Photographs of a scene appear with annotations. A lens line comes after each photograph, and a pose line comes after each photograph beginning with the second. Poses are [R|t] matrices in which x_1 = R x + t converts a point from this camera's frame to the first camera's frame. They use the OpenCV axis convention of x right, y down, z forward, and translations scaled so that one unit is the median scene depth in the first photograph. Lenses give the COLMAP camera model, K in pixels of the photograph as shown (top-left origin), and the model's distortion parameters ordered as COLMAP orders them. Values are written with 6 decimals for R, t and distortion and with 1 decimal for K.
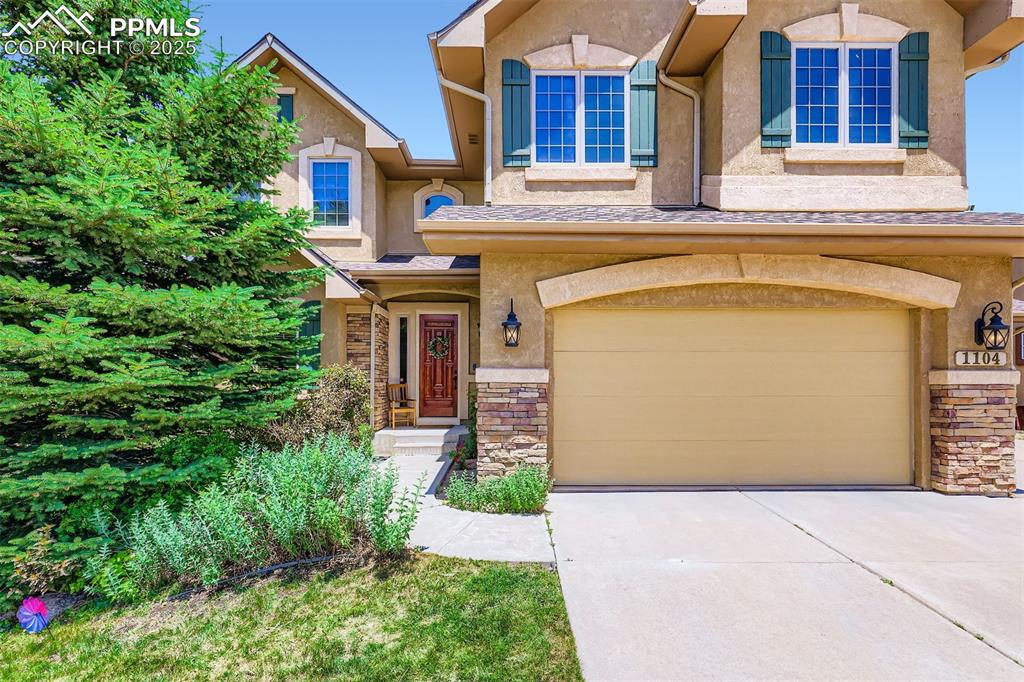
lens RADIAL K [[426.3, 0, 514.9], [0, 426.3, 341.2], [0, 0, 1]] dist [0.001442, -0.000255]
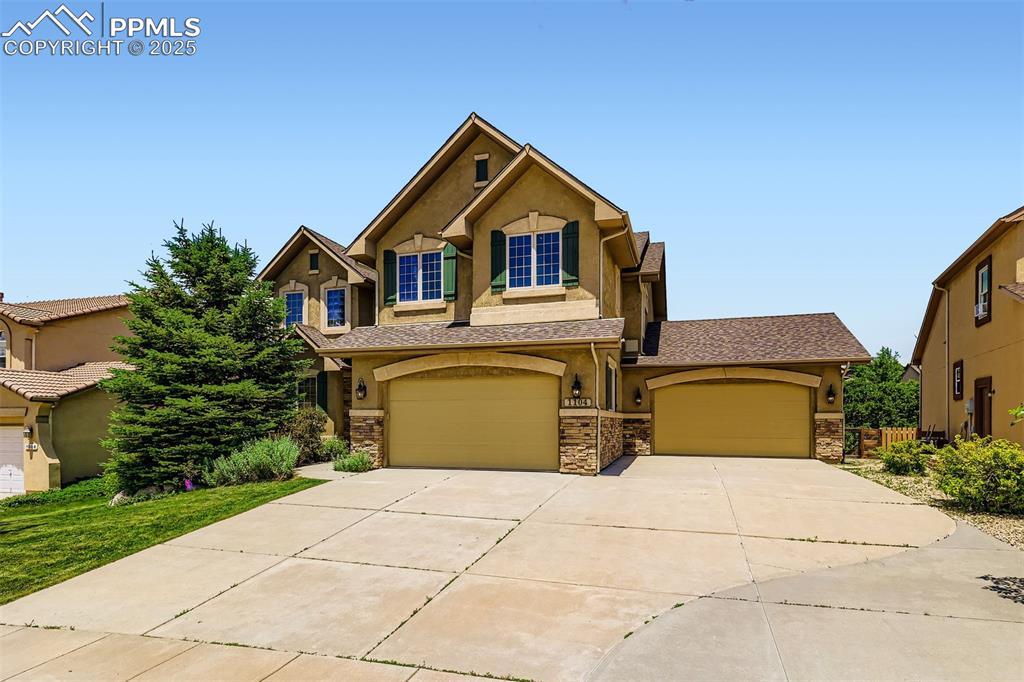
lens RADIAL K [[452.2, 0, 512.6], [0, 452.2, 362.7], [0, 0, 1]] dist [0.000901, 0.000091]
pose [[0.961332, -0.036179, -0.273006, 1.248087], [0.027932, 0.999030, -0.034034, -0.069782], [0.273973, 0.025093, 0.961410, -0.937112]]
